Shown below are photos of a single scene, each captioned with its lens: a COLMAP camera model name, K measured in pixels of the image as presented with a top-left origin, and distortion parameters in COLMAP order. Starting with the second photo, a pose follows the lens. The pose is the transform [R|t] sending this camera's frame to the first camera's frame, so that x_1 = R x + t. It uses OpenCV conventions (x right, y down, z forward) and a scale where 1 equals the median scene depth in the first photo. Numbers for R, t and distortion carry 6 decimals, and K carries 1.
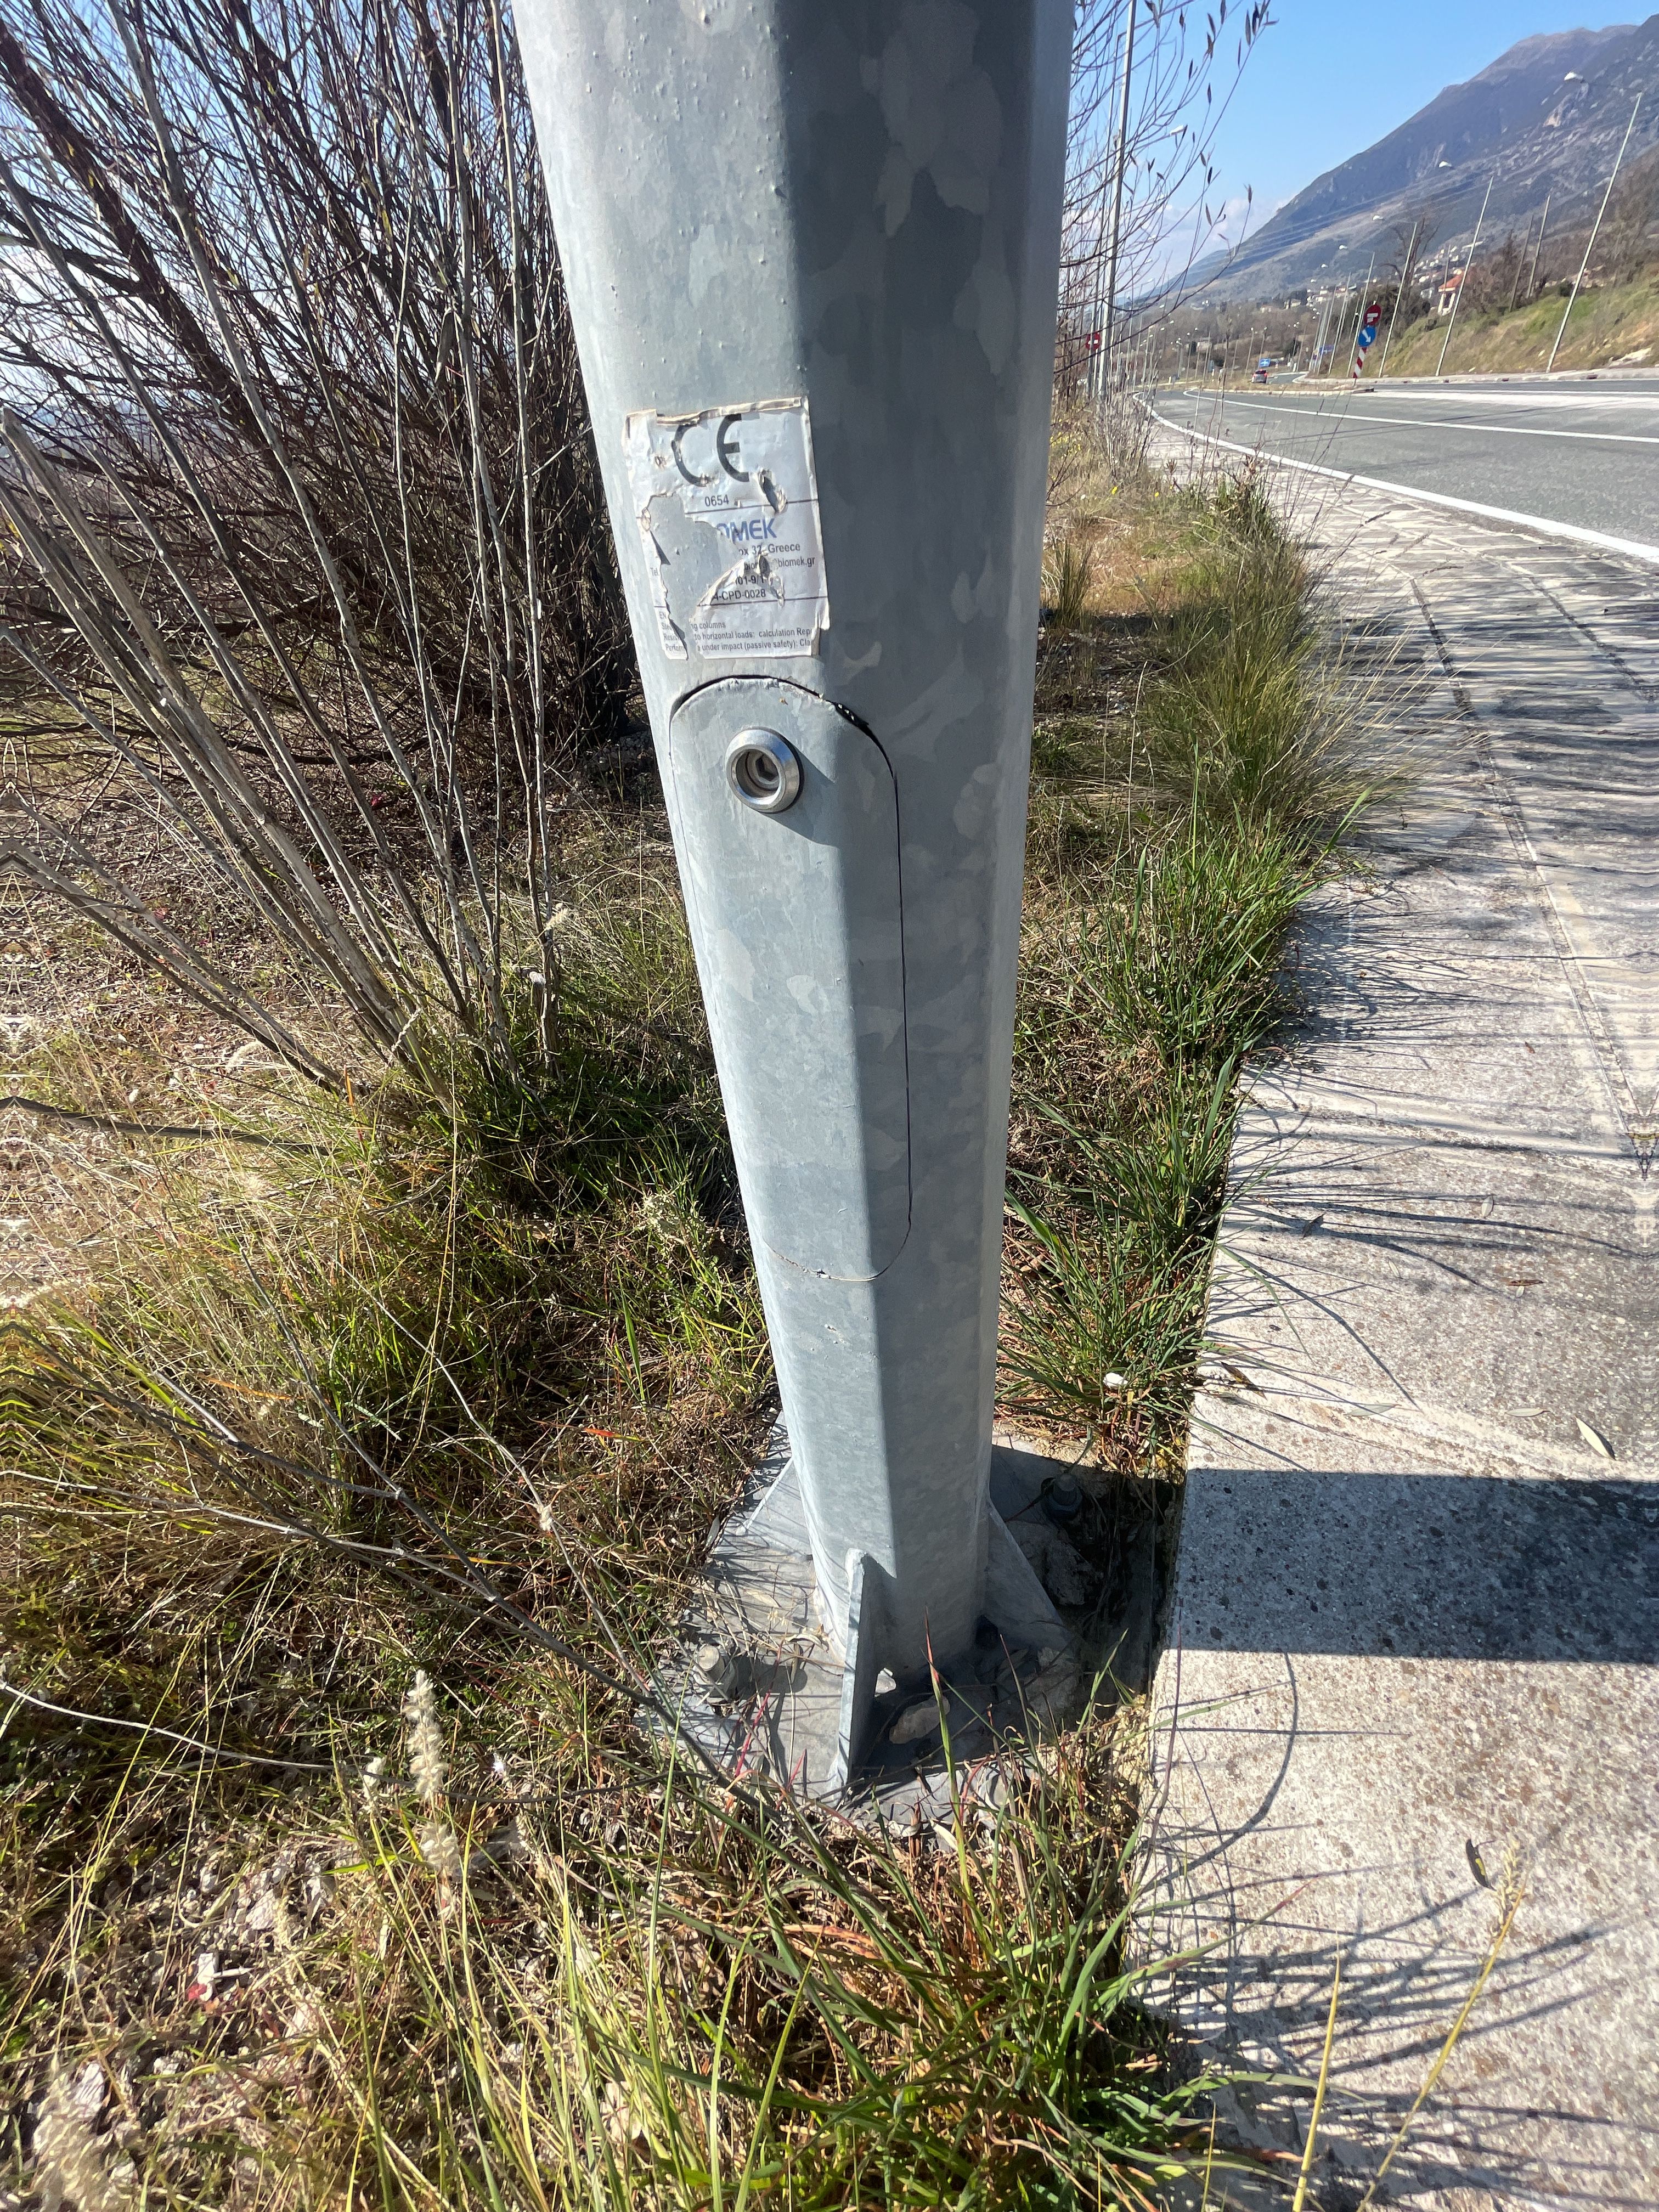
lens RADIAL K [[891.2, 0, 821.6], [0, 891.2, 1109.3], [0, 0, 1]] dist [-0.005771, 0.001181]
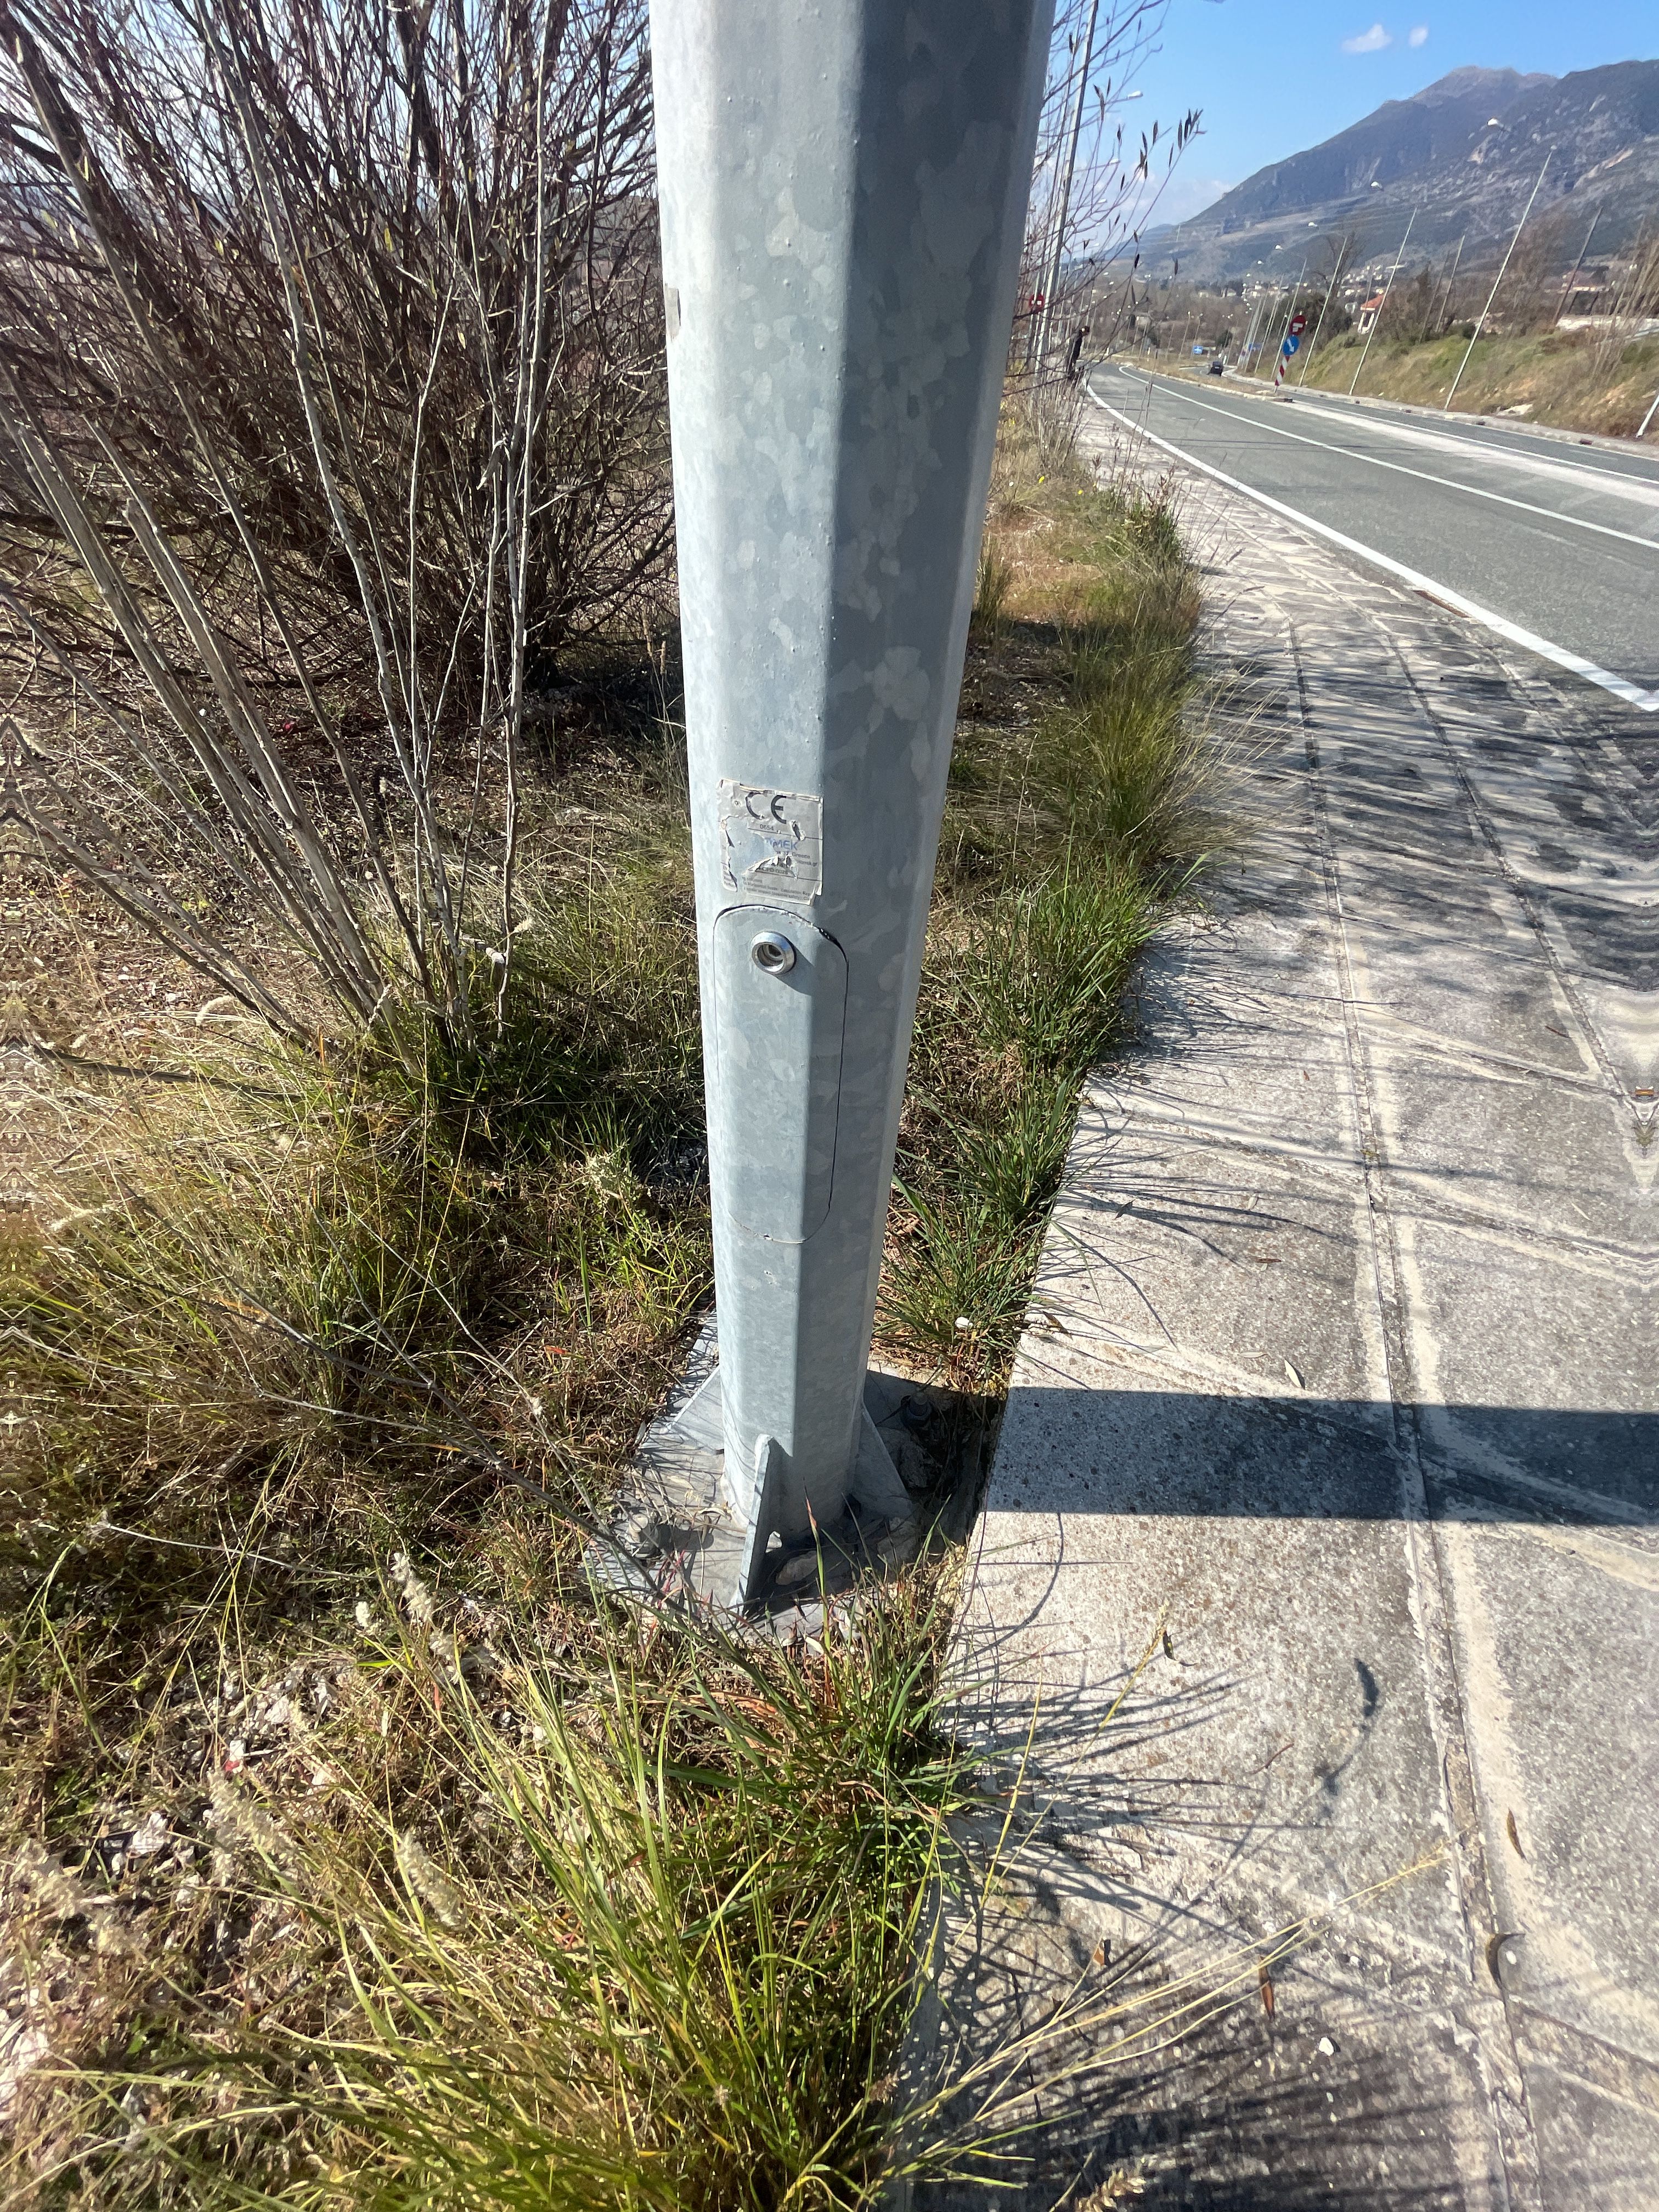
lens RADIAL K [[891.2, 0, 831.4], [0, 891.2, 1106.5], [0, 0, 1]] dist [-0.005771, 0.001181]
pose [[0.988614, 0.062598, 0.136837, -0.050216], [-0.070118, 0.996242, 0.050837, -0.053838], [-0.133140, -0.059853, 0.989288, -0.212007]]
